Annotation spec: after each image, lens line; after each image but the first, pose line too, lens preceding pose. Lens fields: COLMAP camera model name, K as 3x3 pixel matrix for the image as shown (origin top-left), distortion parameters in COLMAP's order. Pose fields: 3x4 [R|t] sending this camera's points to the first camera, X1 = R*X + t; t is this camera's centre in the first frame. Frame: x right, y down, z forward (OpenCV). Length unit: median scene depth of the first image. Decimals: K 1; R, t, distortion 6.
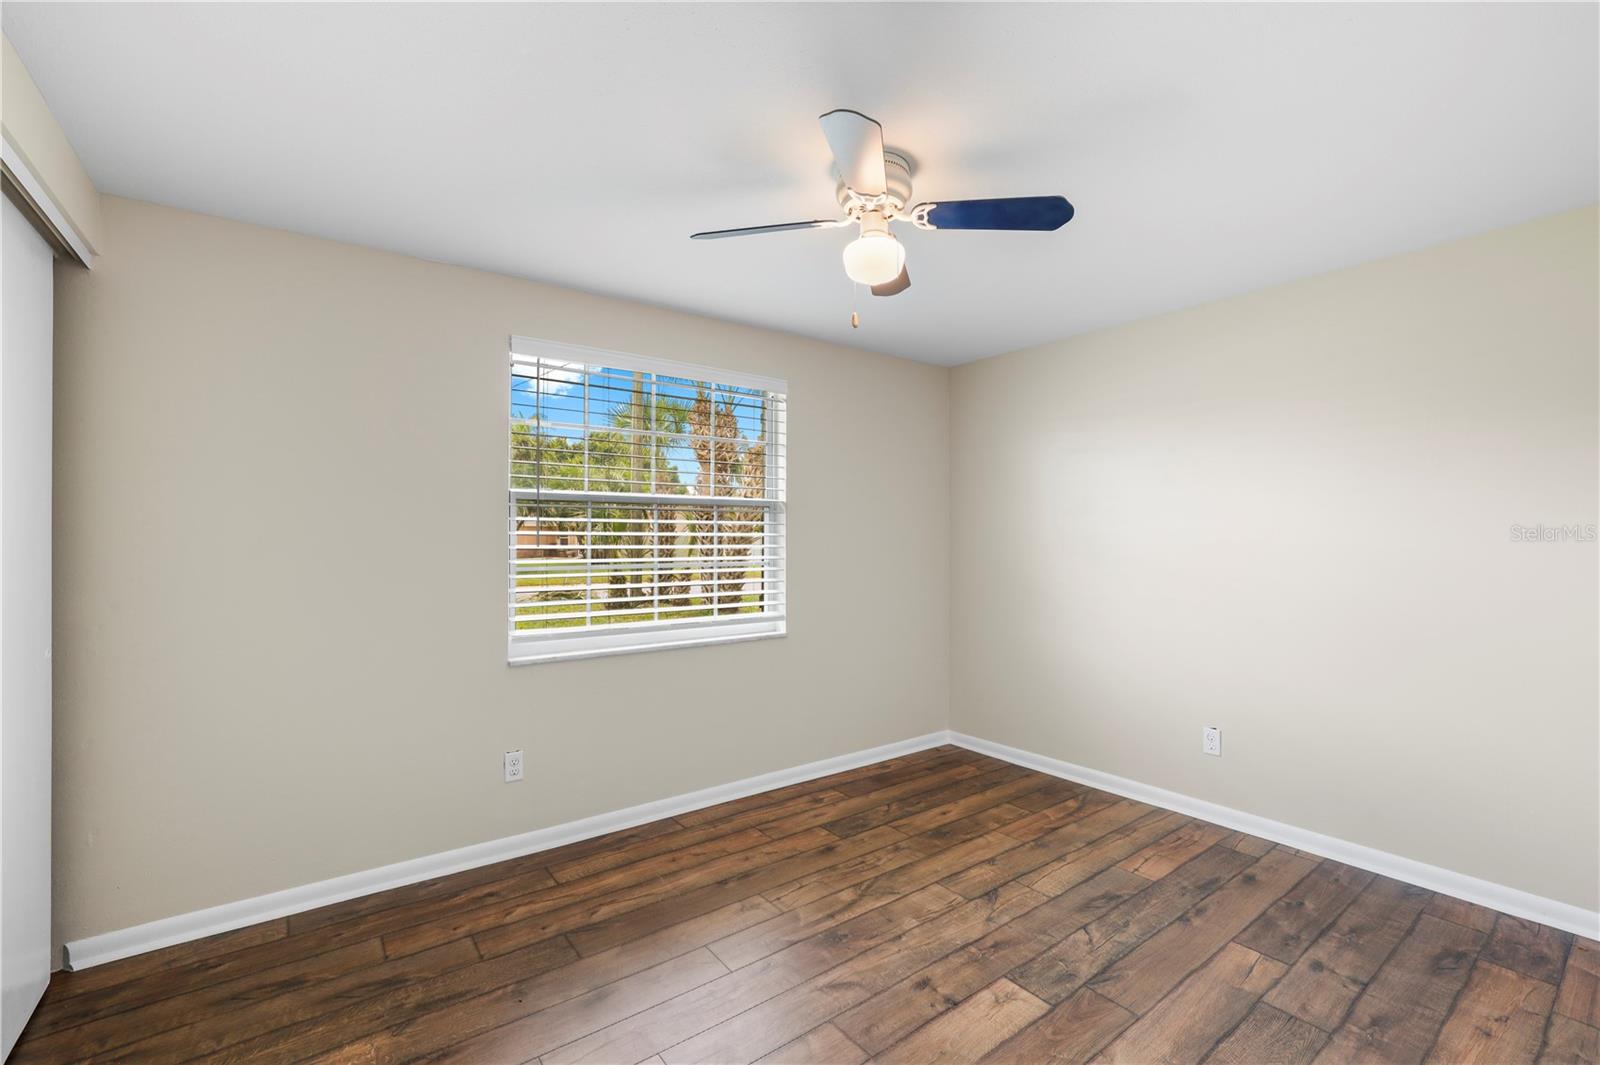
lens RADIAL K [[684.6, 0, 800.1], [0, 684.6, 537.4], [0, 0, 1]] dist [-0.032641, 0.010239]
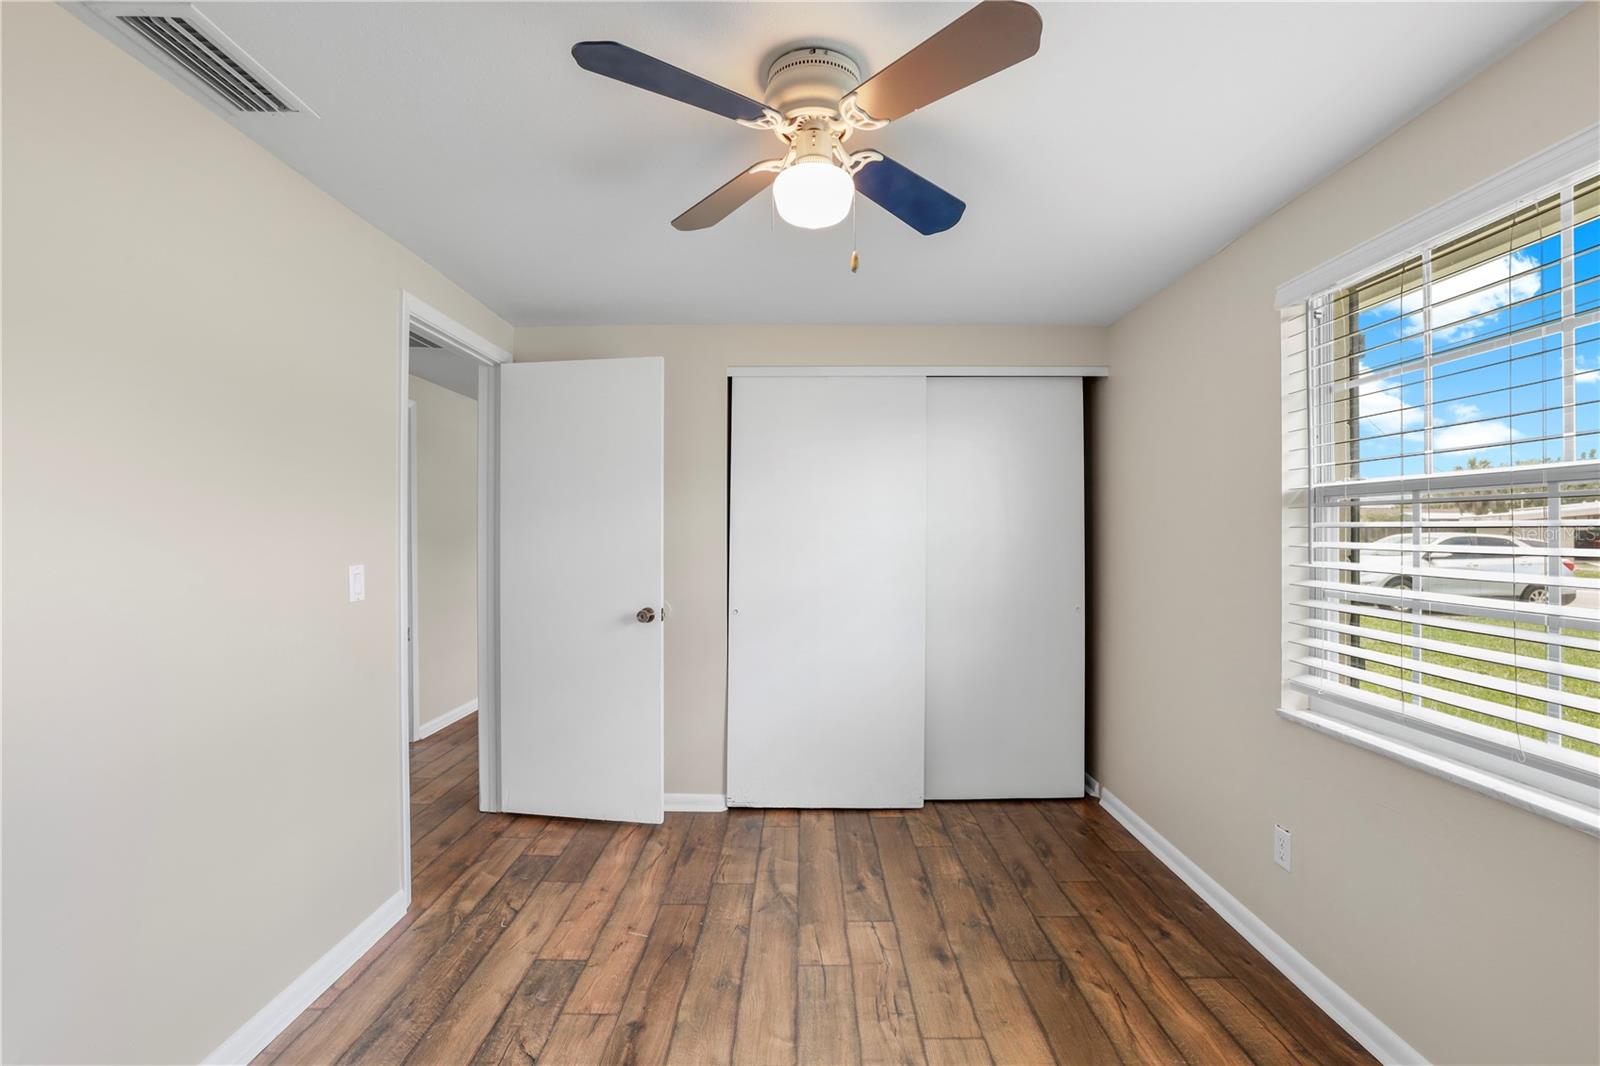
lens RADIAL K [[684.6, 0, 800.1], [0, 684.6, 537.9], [0, 0, 1]] dist [-0.032641, 0.010239]
pose [[-0.603213, 0.005261, -0.797563, 0.628888], [0.000860, 0.999982, 0.005946, -0.023290], [0.797580, 0.002901, -0.603206, 1.256443]]
